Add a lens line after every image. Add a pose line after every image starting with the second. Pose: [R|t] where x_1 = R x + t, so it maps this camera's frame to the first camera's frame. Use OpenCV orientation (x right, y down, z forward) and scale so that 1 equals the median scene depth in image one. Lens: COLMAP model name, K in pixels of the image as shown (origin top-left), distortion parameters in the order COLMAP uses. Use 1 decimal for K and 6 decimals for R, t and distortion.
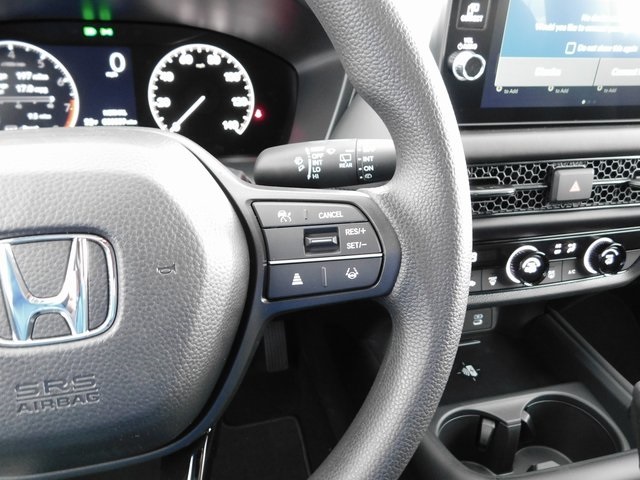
lens RADIAL K [[524.6, 0, 320.1], [0, 524.6, 239.4], [0, 0, 1]] dist [-0.003009, 0.015127]
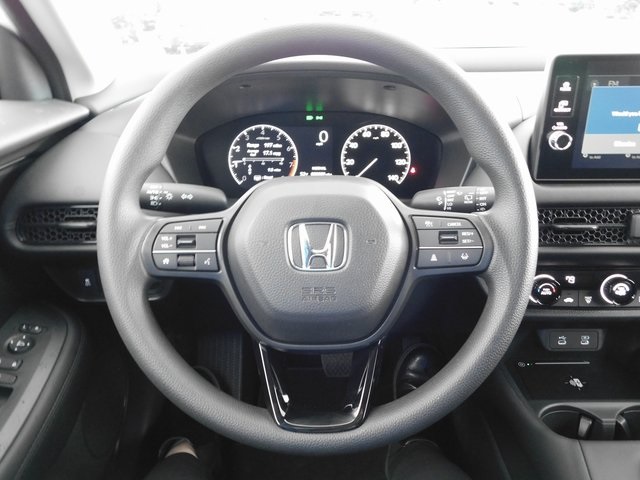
lens RADIAL K [[524.6, 0, 323.4], [0, 524.6, 240.5], [0, 0, 1]] dist [-0.003009, 0.015127]
pose [[0.964530, 0.048991, -0.259387, 0.028697], [-0.075434, 0.992806, -0.092984, 0.107929], [0.252966, 0.109252, 0.961287, -0.441059]]
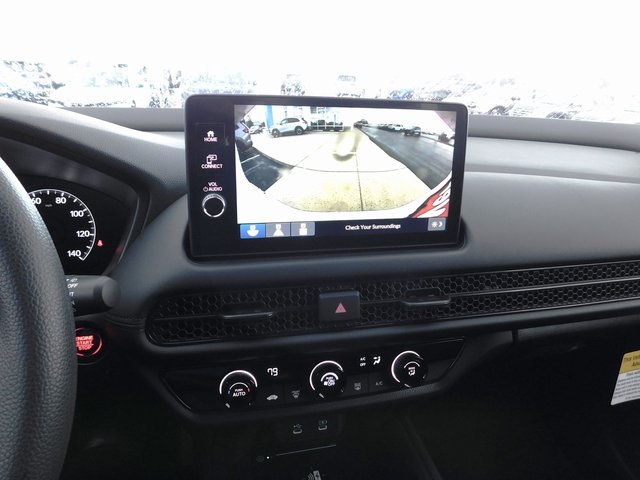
lens RADIAL K [[428.3, 0, 318.2], [0, 428.3, 238.1], [0, 0, 1]] dist [-0.045567, 0.037617]
pose [[0.999380, -0.015644, -0.031545, 0.421736], [0.008801, 0.978426, -0.206409, -0.053967], [0.034094, 0.206003, 0.977957, 0.092972]]
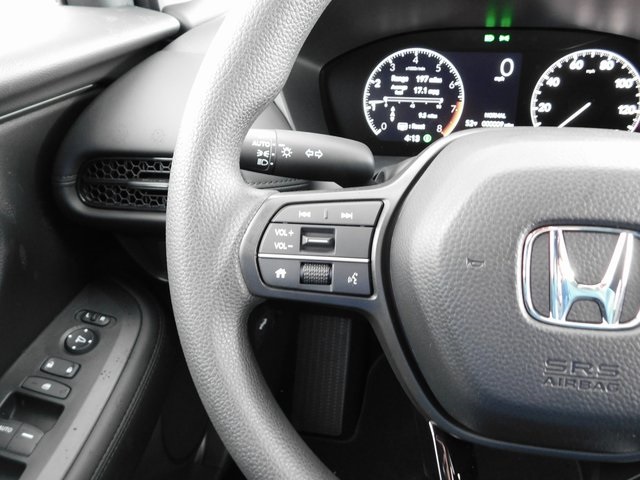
lens RADIAL K [[524.6, 0, 318.4], [0, 524.6, 237.6], [0, 0, 1]] dist [-0.003009, 0.015127]
pose [[0.893974, 0.144771, -0.424090, -0.224711], [-0.150763, 0.988376, 0.019594, 0.030450], [0.421997, 0.046420, 0.905408, -0.079130]]
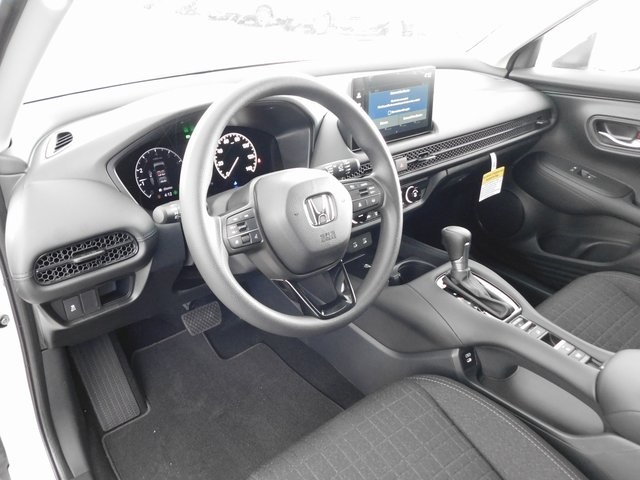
lens RADIAL K [[477.0, 0, 294.7], [0, 477.0, 257.8], [0, 0, 1]] dist [-0.029172, -0.001798]
pose [[0.911086, -0.249547, 0.328099, -0.744774], [0.249542, 0.967415, 0.042857, 0.091333], [-0.328103, 0.042828, 0.943671, -0.853698]]
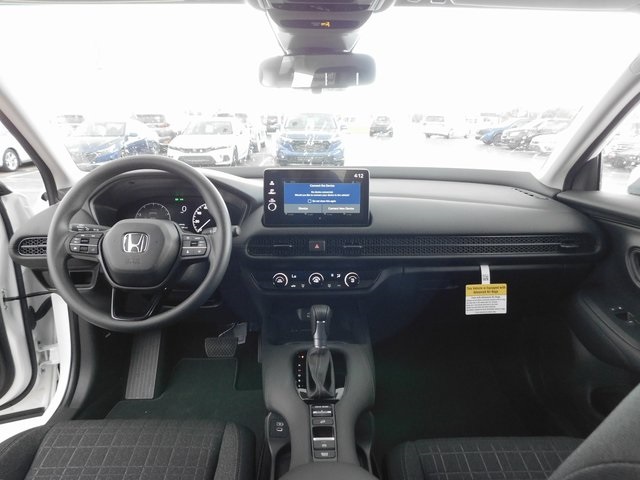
lens RADIAL K [[428.3, 0, 322.3], [0, 428.3, 238.2], [0, 0, 1]] dist [-0.045567, 0.037617]
pose [[0.974729, 0.001386, -0.223387, 0.932698], [-0.066754, 0.956098, -0.285344, 0.472558], [0.213184, 0.293045, 0.932029, -1.074742]]
